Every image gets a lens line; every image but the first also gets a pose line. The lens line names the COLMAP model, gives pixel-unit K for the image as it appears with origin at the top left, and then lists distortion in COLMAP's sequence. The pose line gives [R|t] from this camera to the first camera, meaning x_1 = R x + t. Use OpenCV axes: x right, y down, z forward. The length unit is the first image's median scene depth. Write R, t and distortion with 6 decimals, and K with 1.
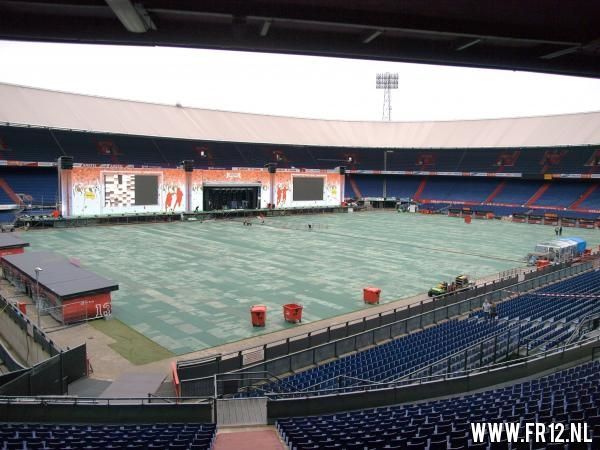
lens RADIAL K [[496.8, 0, 298.9], [0, 496.8, 221.1], [0, 0, 1]] dist [-0.074708, 0.018938]
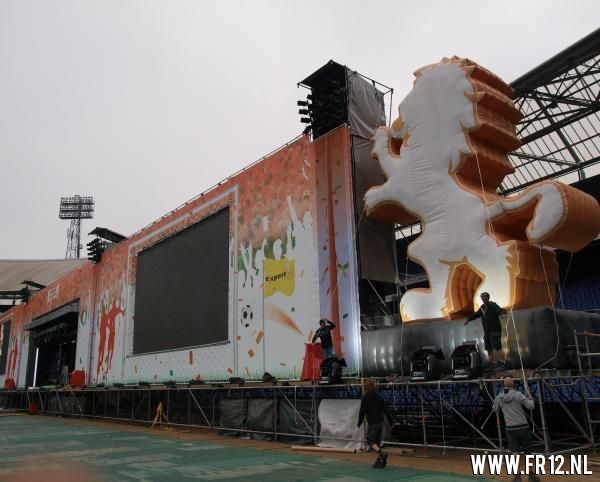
lens RADIAL K [[539.8, 0, 297.6], [0, 539.8, 238.5], [0, 0, 1]] dist [-0.080643, 0.063533]
pose [[-0.070953, -0.280509, -0.957225, 0.246462], [-0.068399, 0.958753, -0.275887, -0.031750], [0.995132, 0.045898, -0.087213, 1.160298]]
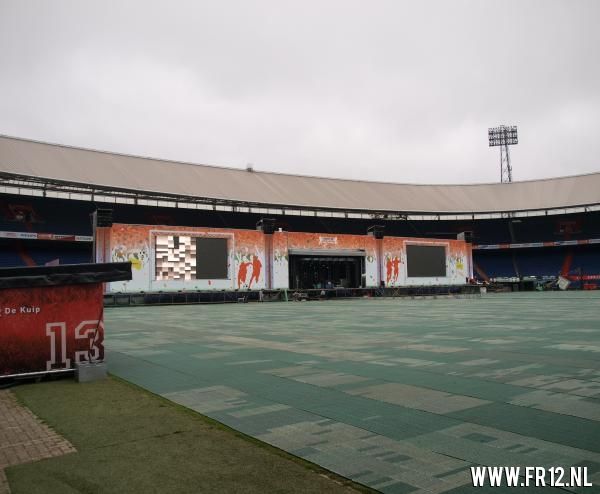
lens RADIAL K [[547.1, 0, 298.7], [0, 547.1, 249.2], [0, 0, 1]] dist [-0.082108, 0.000000]
pose [[0.989838, -0.047902, -0.133890, -0.064720], [0.025880, 0.986514, -0.161619, 0.046674], [0.139826, 0.156511, 0.977728, 0.199467]]
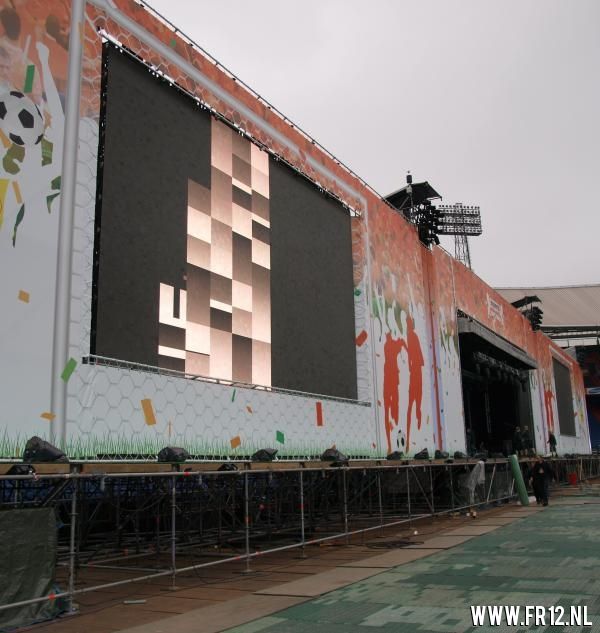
lens RADIAL K [[691.9, 0, 294.2], [0, 691.9, 312.3], [0, 0, 1]] dist [0.019487, 0.000000]
pose [[0.948841, 0.031568, 0.314171, -0.315303], [0.064298, 0.954824, -0.290132, -0.000076], [-0.309137, 0.295490, 0.903947, 0.690638]]
